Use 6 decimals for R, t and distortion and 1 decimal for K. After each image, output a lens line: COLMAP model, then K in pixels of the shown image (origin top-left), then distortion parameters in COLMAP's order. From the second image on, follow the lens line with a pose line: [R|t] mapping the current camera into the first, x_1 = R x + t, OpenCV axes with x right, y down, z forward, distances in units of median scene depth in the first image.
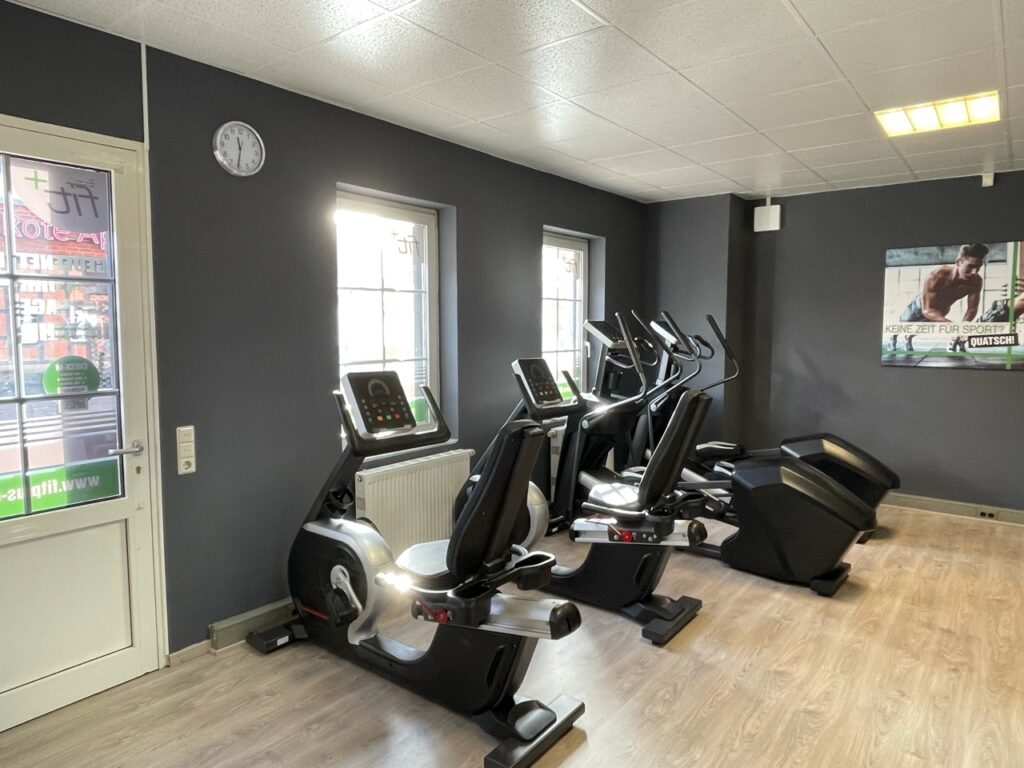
lens RADIAL K [[655.4, 0, 508.9], [0, 655.4, 379.0], [0, 0, 1]] dist [-0.014012, -0.001285]
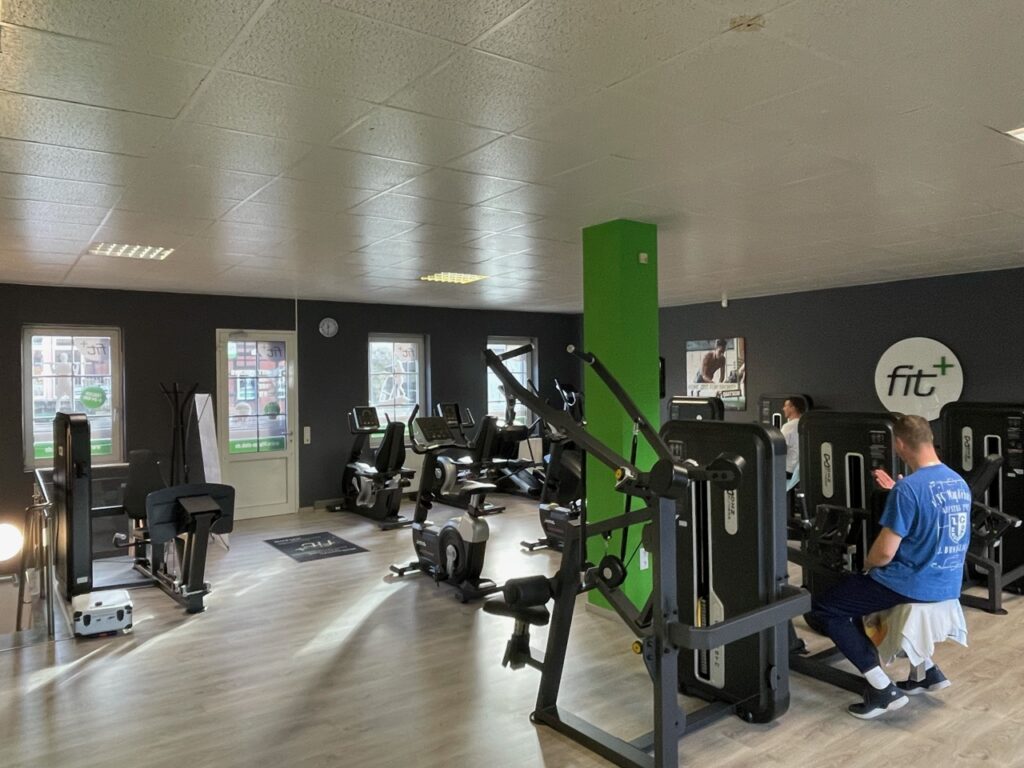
lens RADIAL K [[717.4, 0, 509.3], [0, 717.4, 382.3], [0, 0, 1]] dist [0.013476, 0.002226]
pose [[0.964327, -0.012239, -0.264429, 0.670524], [-0.008220, 0.997064, -0.076126, 0.062475], [0.264585, 0.075584, 0.961396, -1.012752]]
